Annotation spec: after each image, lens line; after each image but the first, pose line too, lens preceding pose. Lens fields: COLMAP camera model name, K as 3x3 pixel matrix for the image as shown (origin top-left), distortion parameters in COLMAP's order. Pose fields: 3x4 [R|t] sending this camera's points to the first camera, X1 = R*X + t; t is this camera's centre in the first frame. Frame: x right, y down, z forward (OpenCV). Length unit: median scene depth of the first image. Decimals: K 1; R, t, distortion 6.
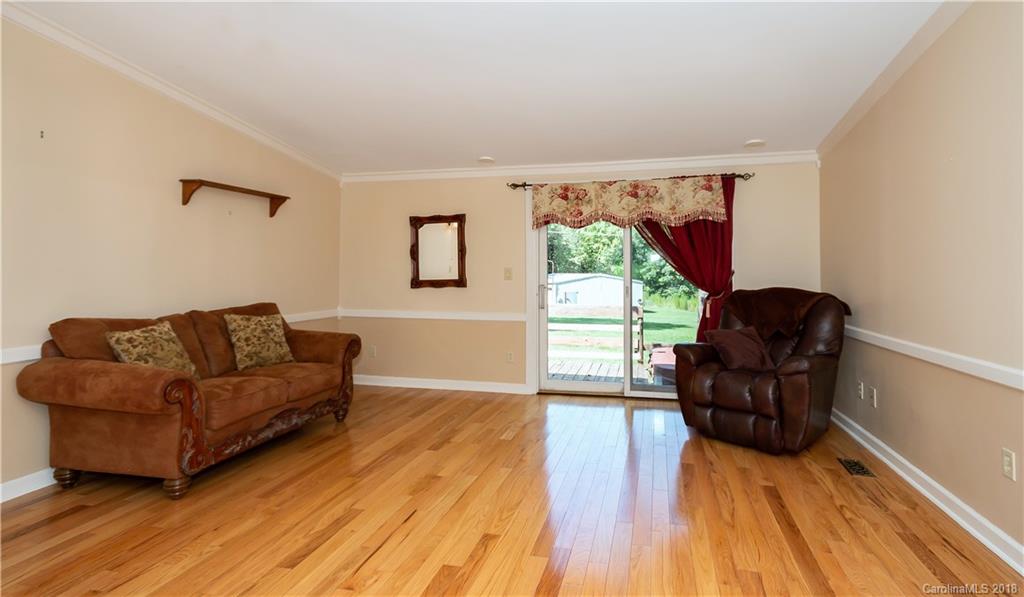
lens RADIAL K [[496.3, 0, 509.2], [0, 496.3, 265.6], [0, 0, 1]] dist [0.000301, -0.000141]
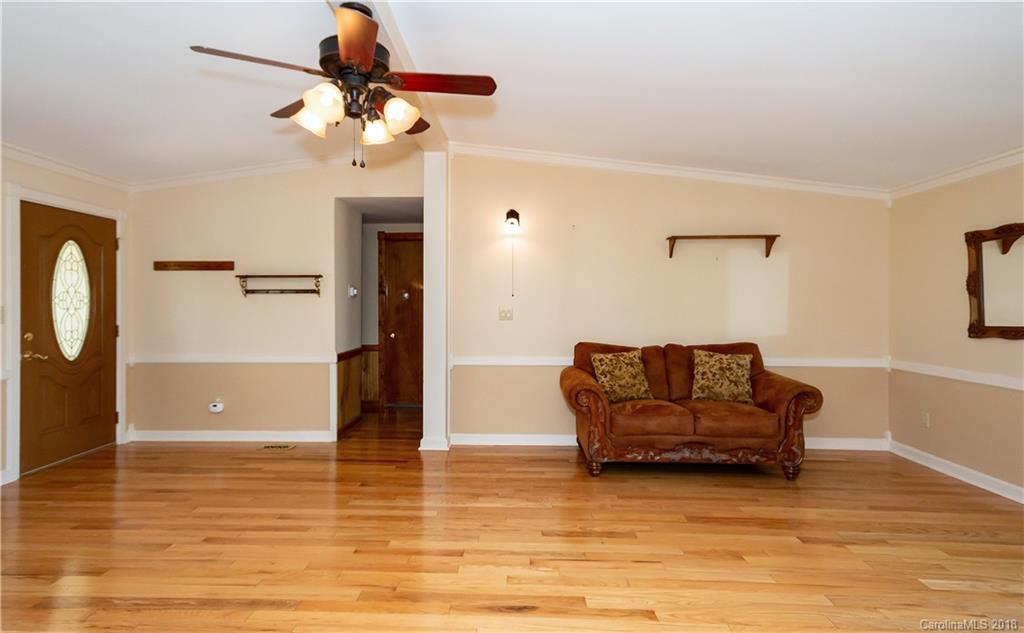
lens RADIAL K [[492.2, 0, 507.1], [0, 492.2, 315.3], [0, 0, 1]] dist [0.002521, -0.000050]
pose [[0.230650, 0.013411, -0.972944, 0.418479], [0.010983, 0.999805, 0.016385, -0.004016], [0.972975, -0.014464, 0.230458, 0.309182]]
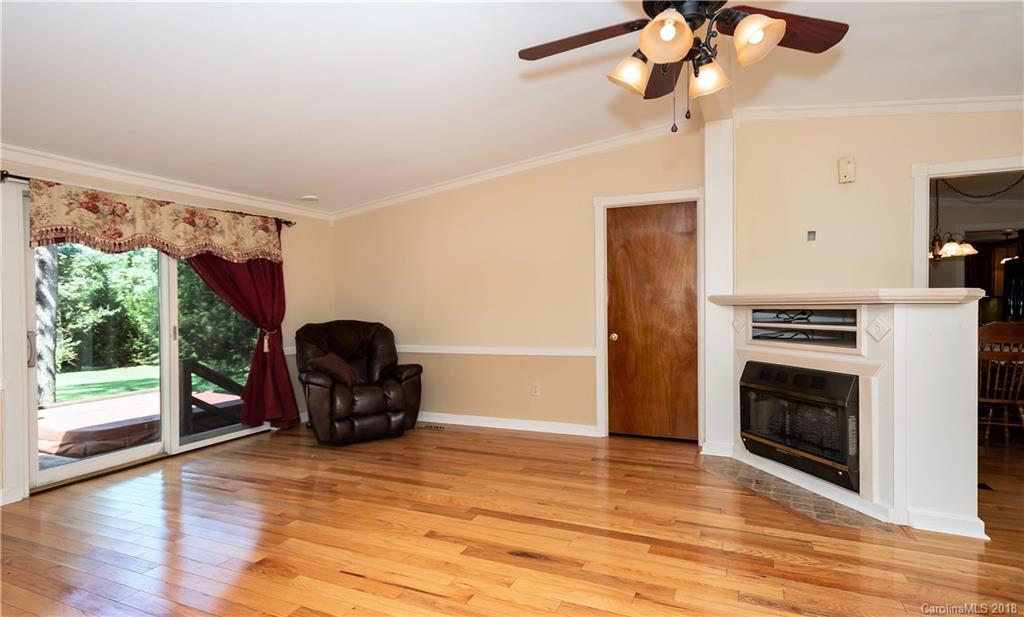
lens RADIAL K [[539.3, 0, 512.0], [0, 539.3, 304.0], [0, 0, 1]] dist [-0.000206, -0.000215]
pose [[0.146607, -0.010809, 0.989136, -0.727151], [-0.012834, 0.999835, 0.012829, -0.020411], [-0.989112, -0.014575, 0.146444, 0.345562]]
